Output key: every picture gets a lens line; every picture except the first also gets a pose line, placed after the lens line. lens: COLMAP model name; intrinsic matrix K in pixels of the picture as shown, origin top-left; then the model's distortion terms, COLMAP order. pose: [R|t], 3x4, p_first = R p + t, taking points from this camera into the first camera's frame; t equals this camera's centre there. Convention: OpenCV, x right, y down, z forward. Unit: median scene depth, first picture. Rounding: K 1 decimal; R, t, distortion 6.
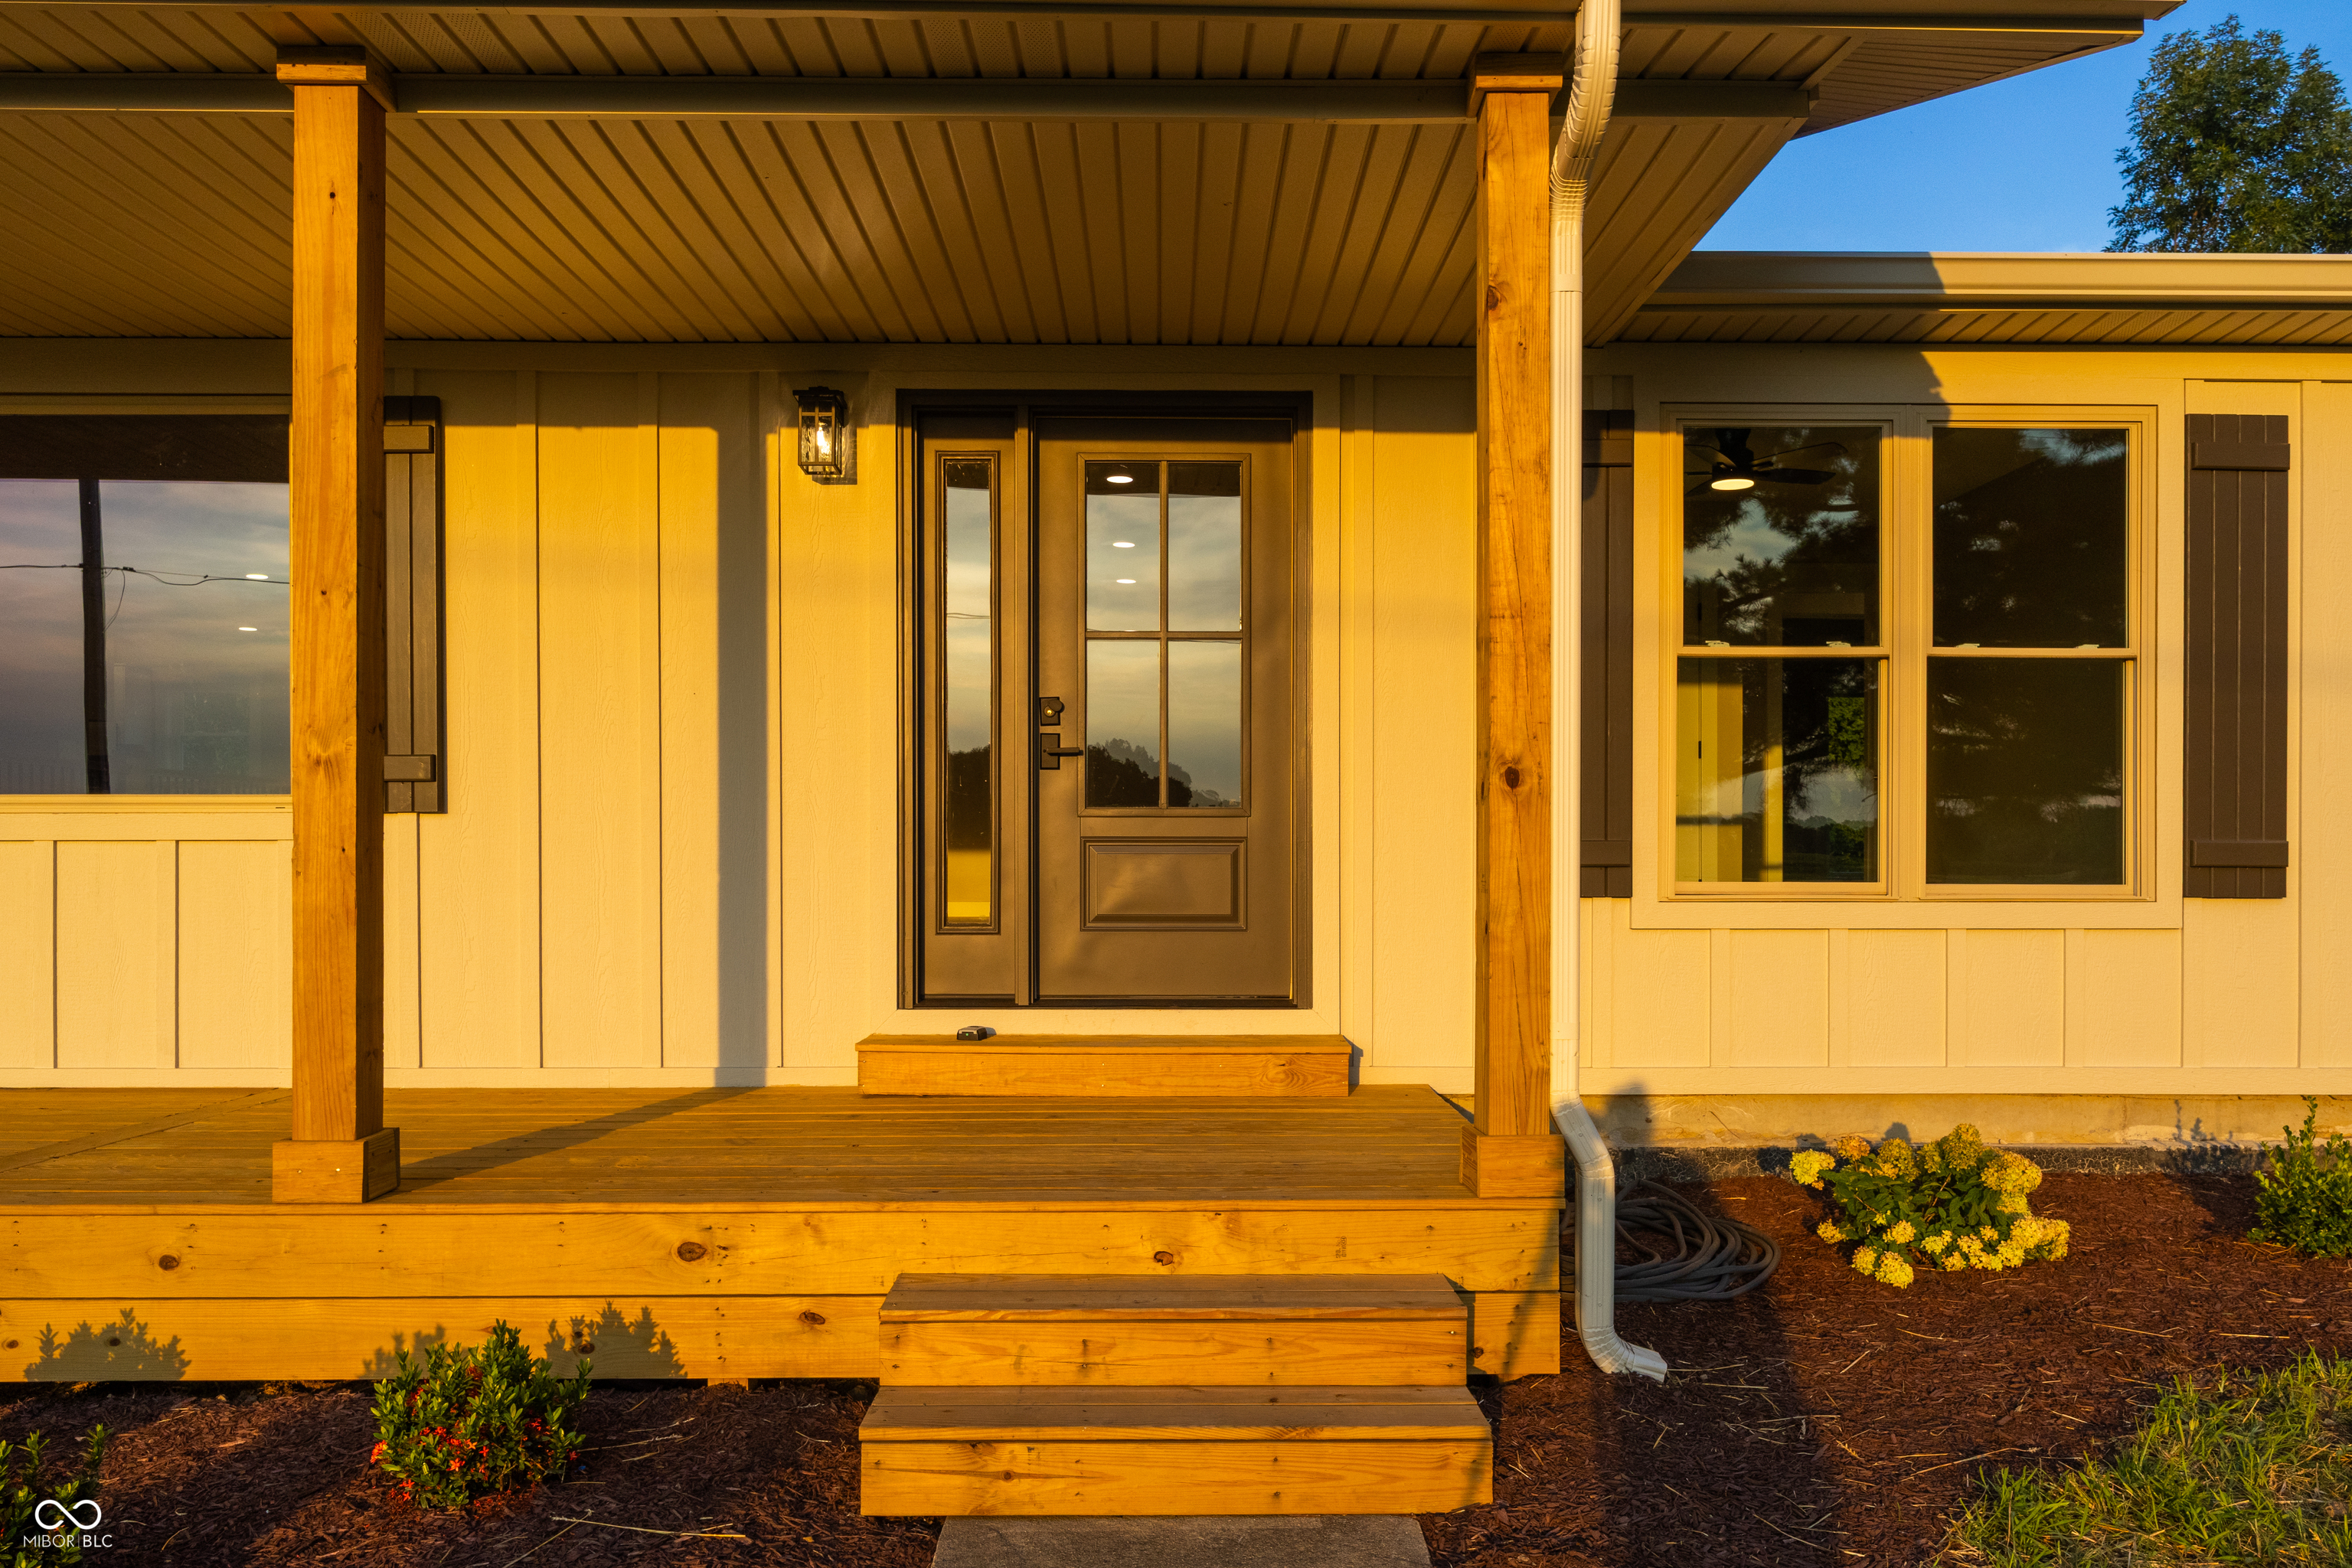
lens RADIAL K [[1685.0, 0, 1168.5], [0, 1685.0, 865.6], [0, 0, 1]] dist [0.002089, 0.000283]
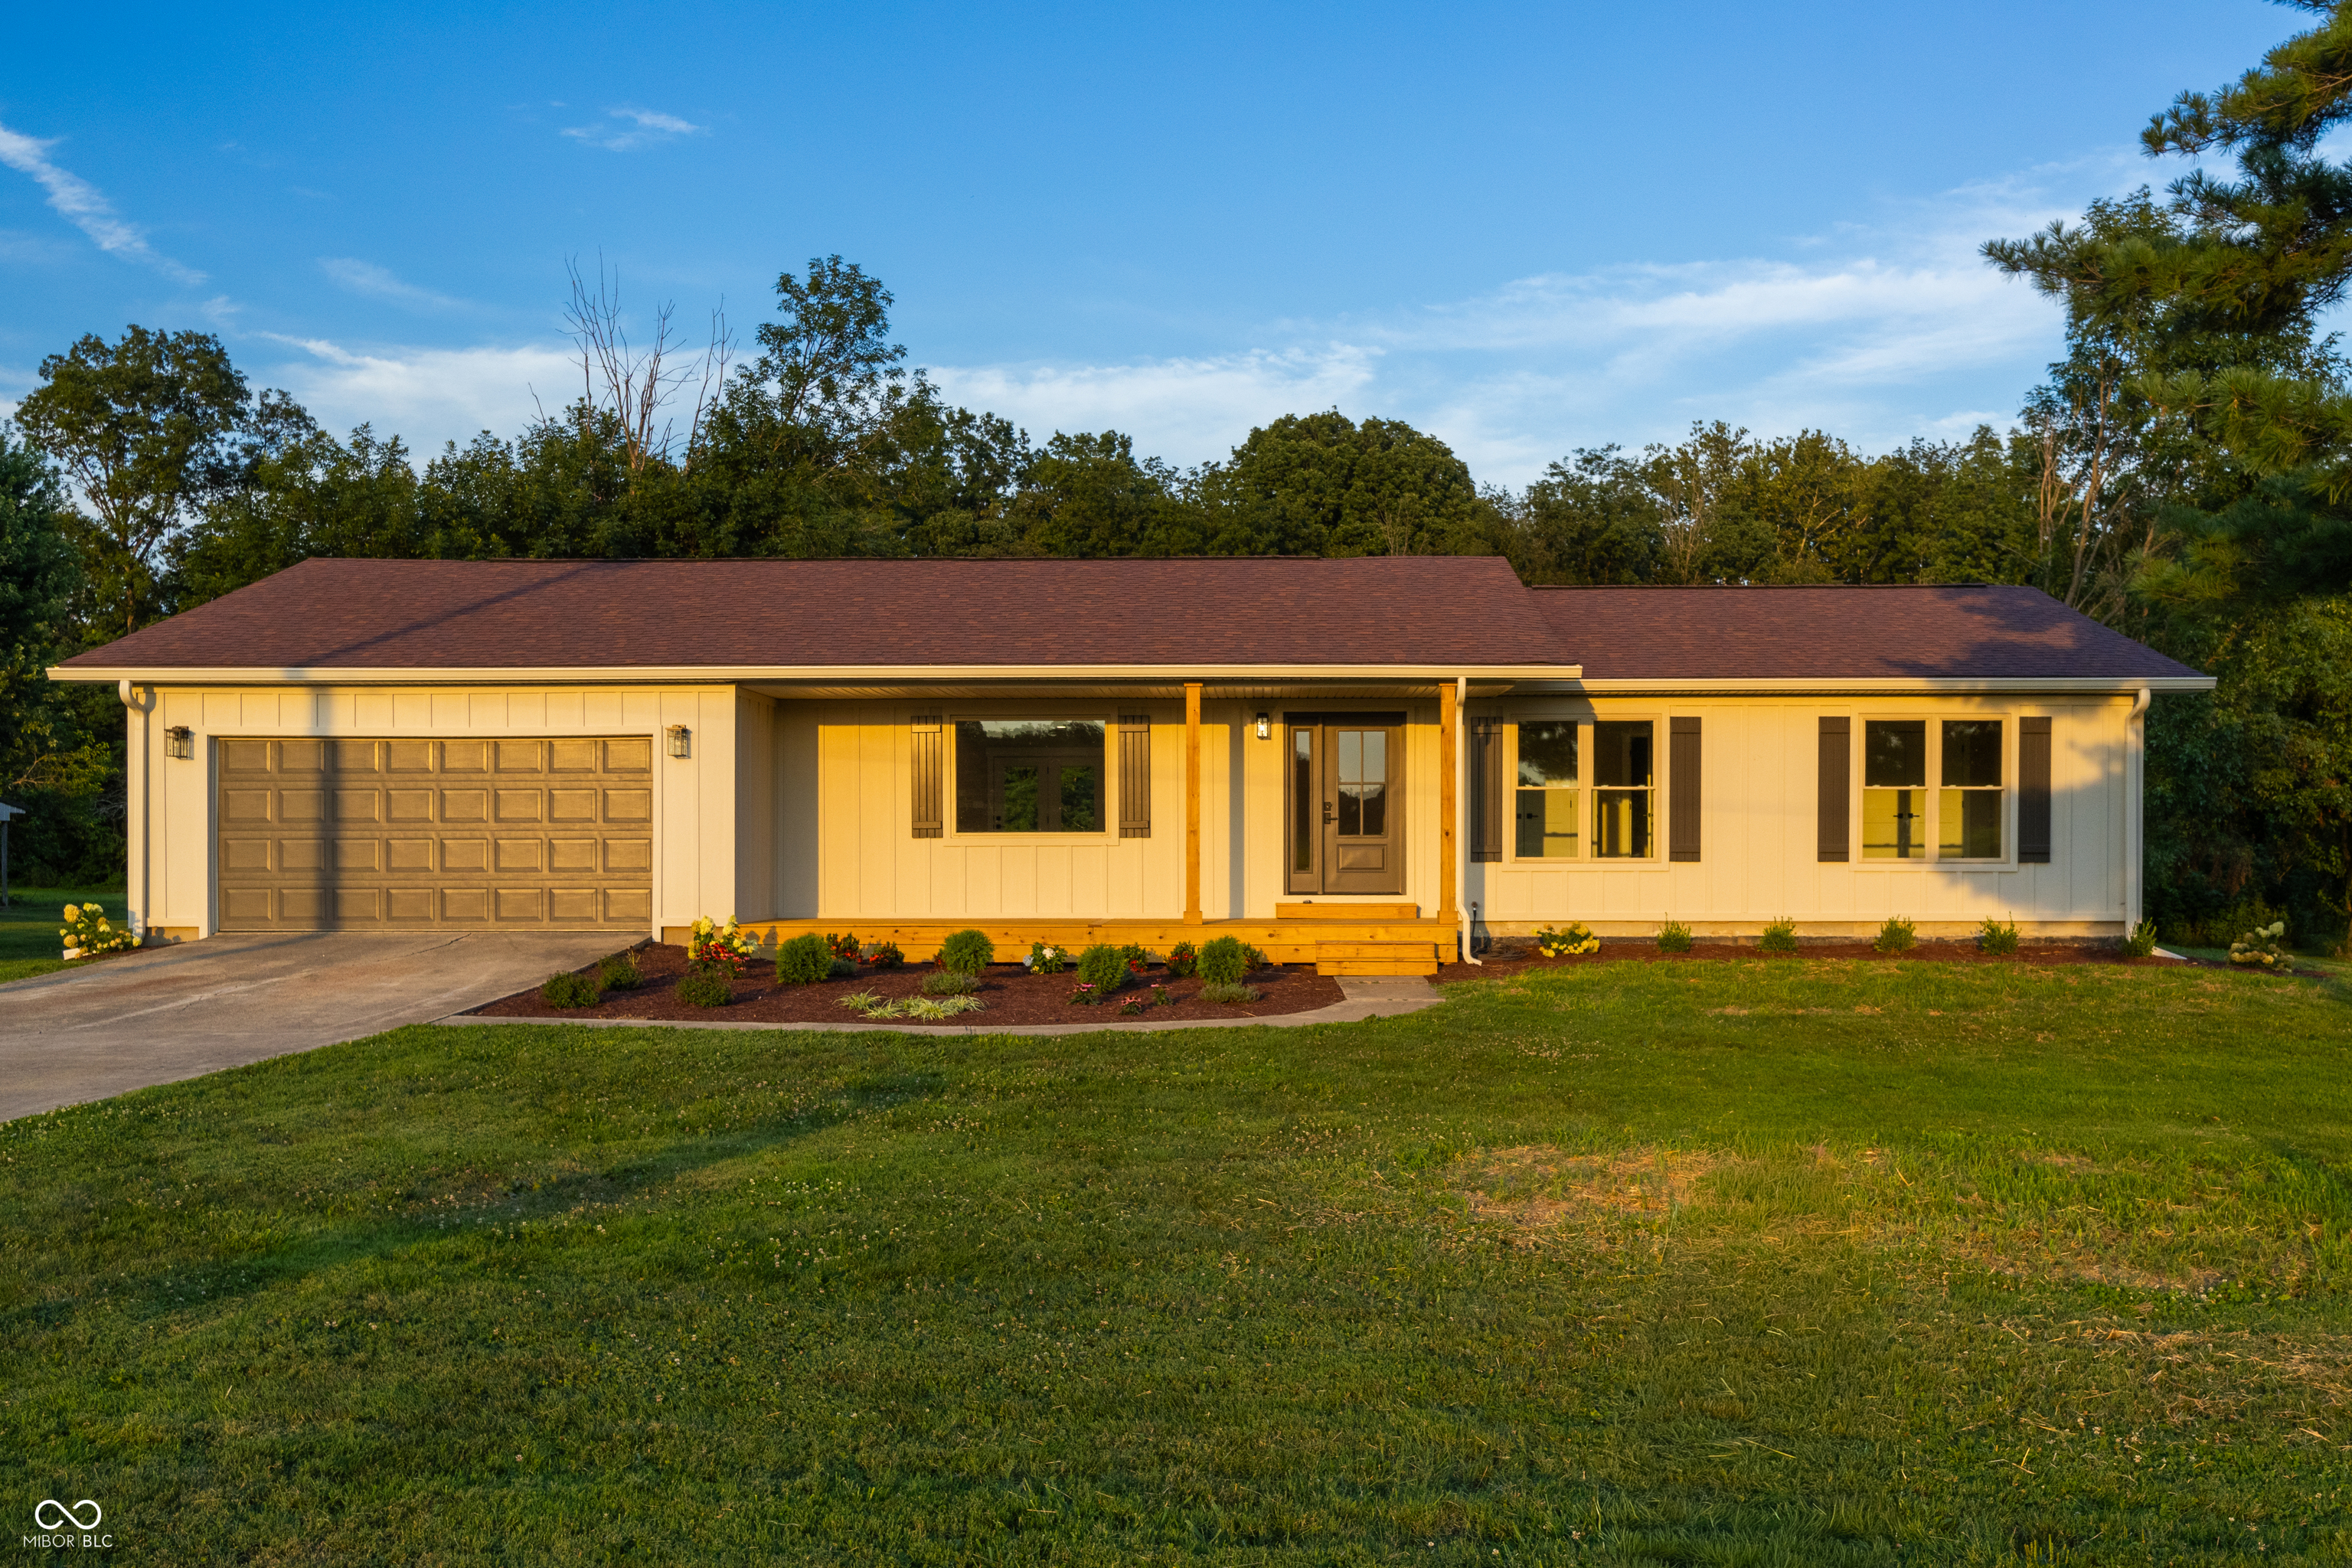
lens RADIAL K [[2018.4, 0, 1184.3], [0, 2018.4, 873.6], [0, 0, 1]] dist [0.001580, 0.006424]
pose [[0.999155, -0.001369, -0.041077, -0.191839], [0.001897, 0.999916, 0.012802, -0.010331], [0.041056, -0.012869, 0.999074, -3.033382]]
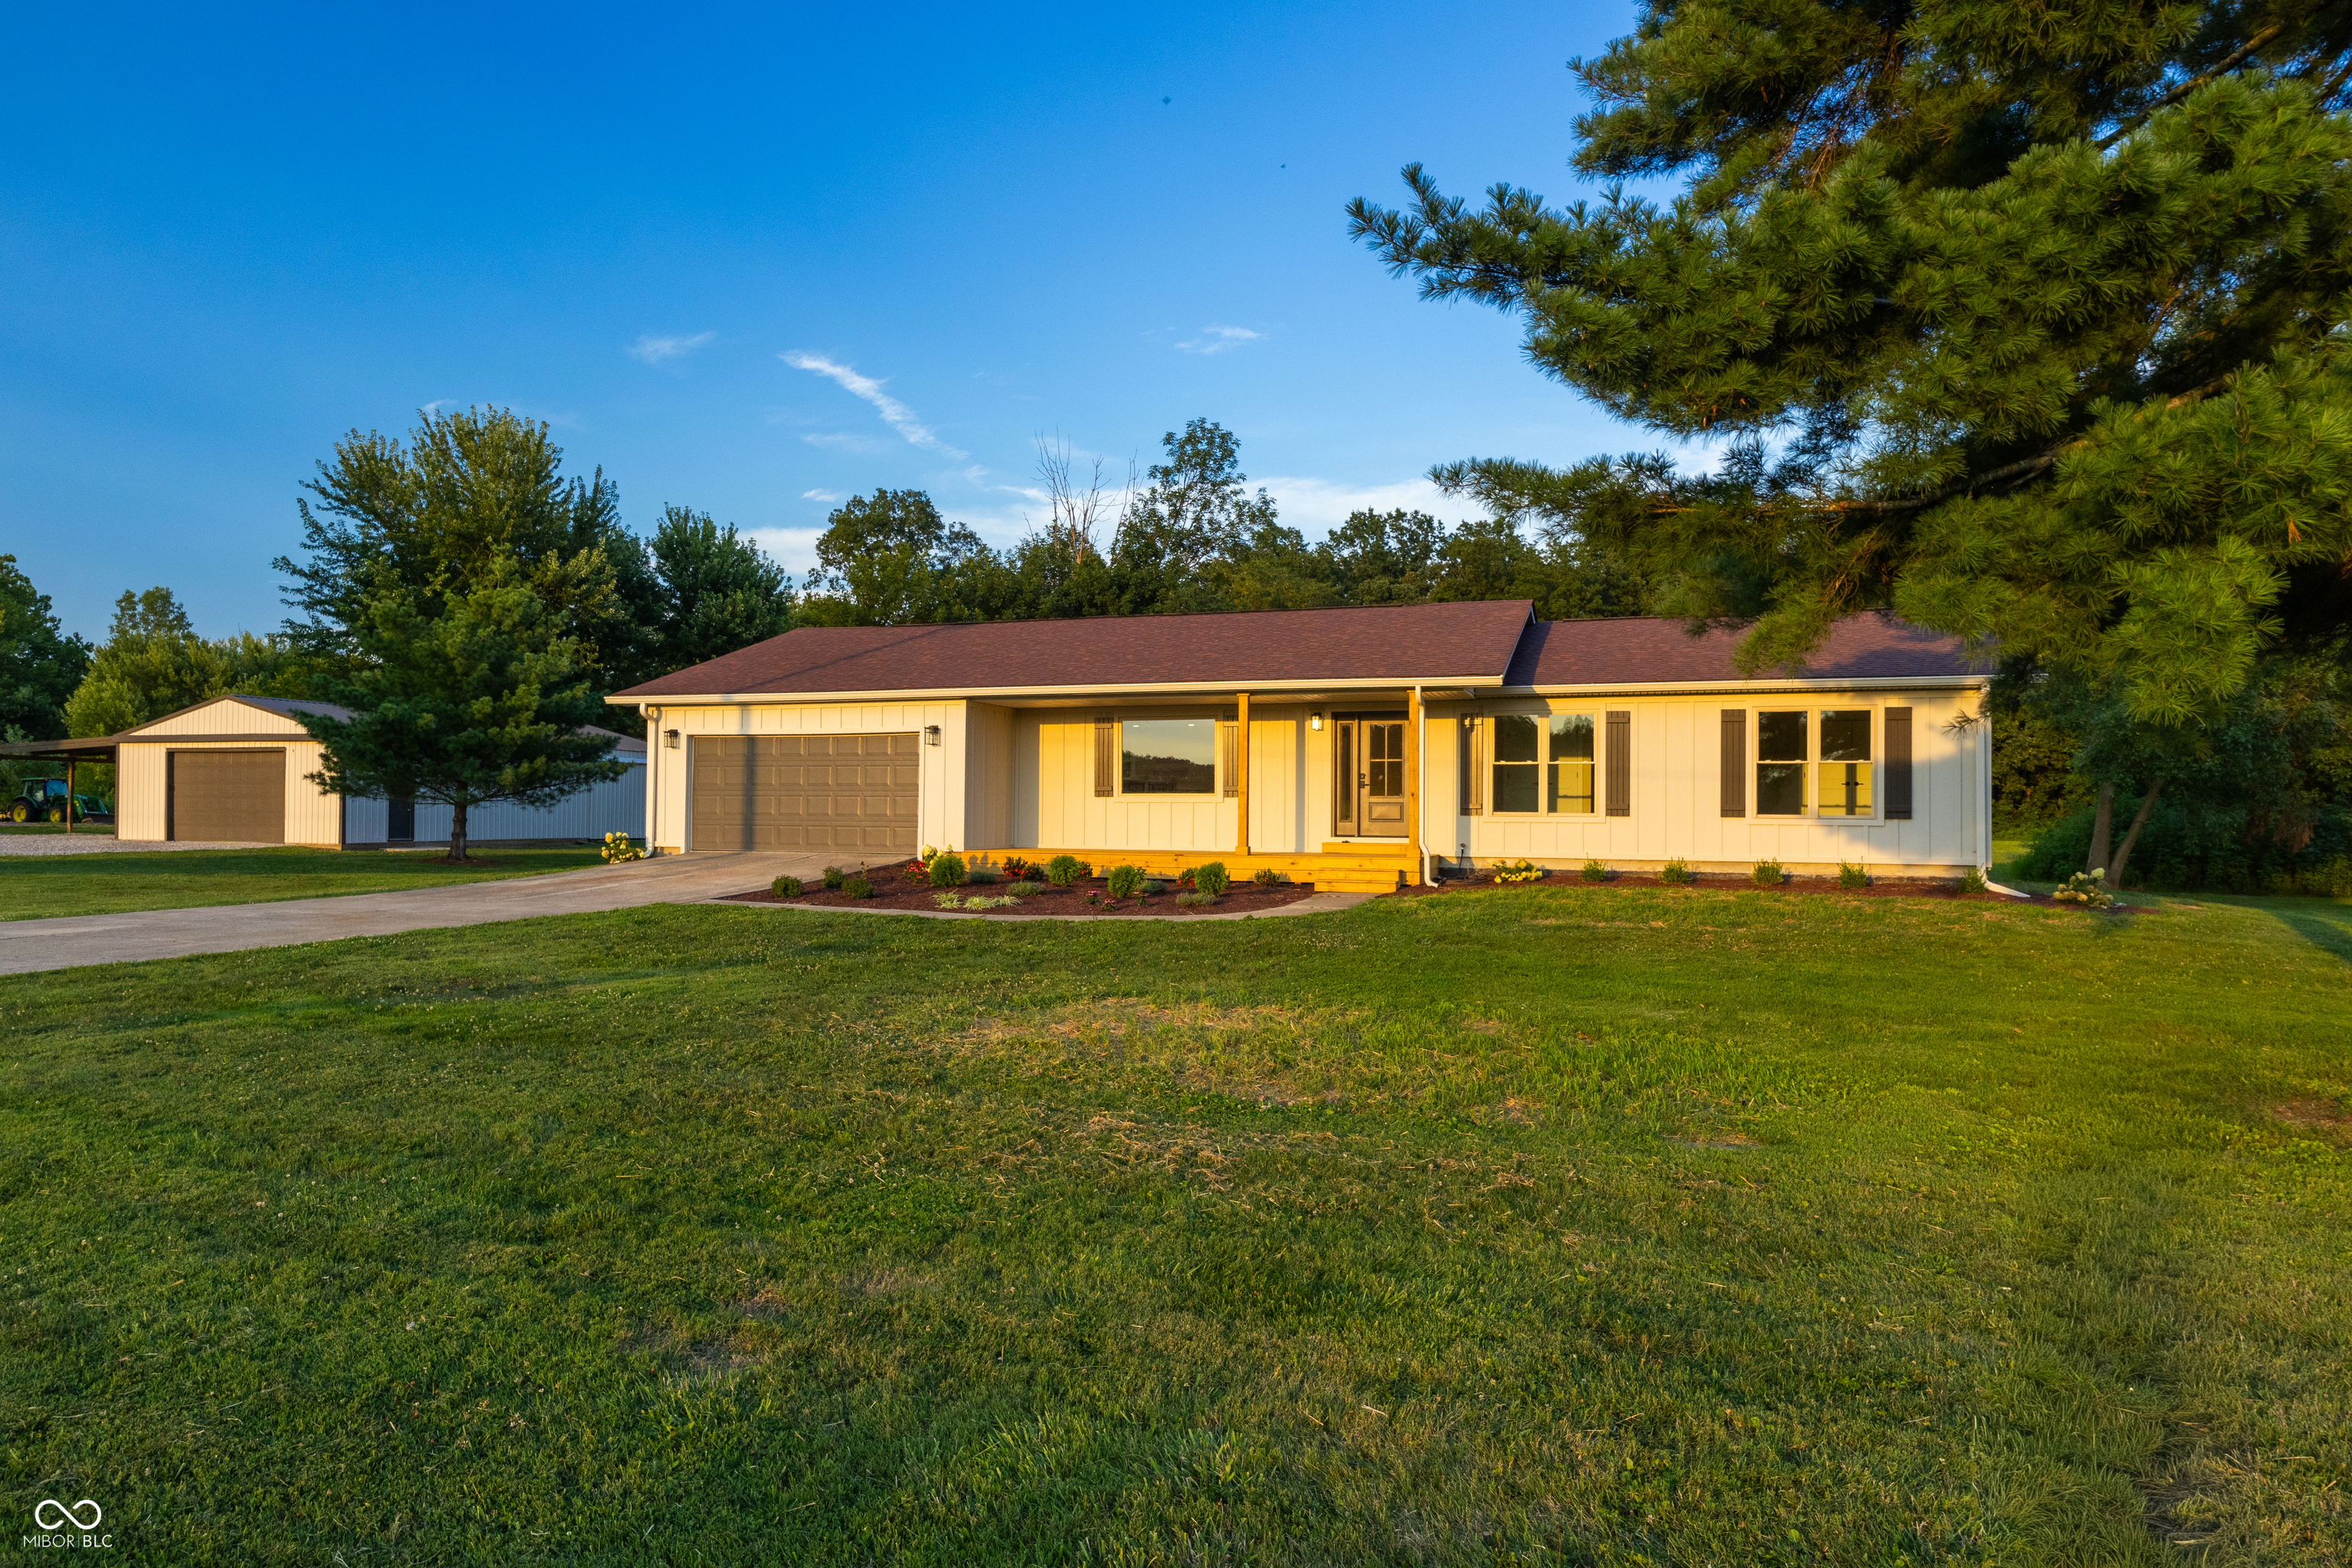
lens RADIAL K [[1375.8, 0, 1176.0], [0, 1375.8, 784.0], [0, 0, 1]] dist [0.003815, 0.000005]
pose [[0.941717, -0.001099, -0.336405, 0.763502], [-0.004881, 0.999845, -0.016932, 0.000783], [0.336371, 0.017587, 0.941565, -2.935857]]
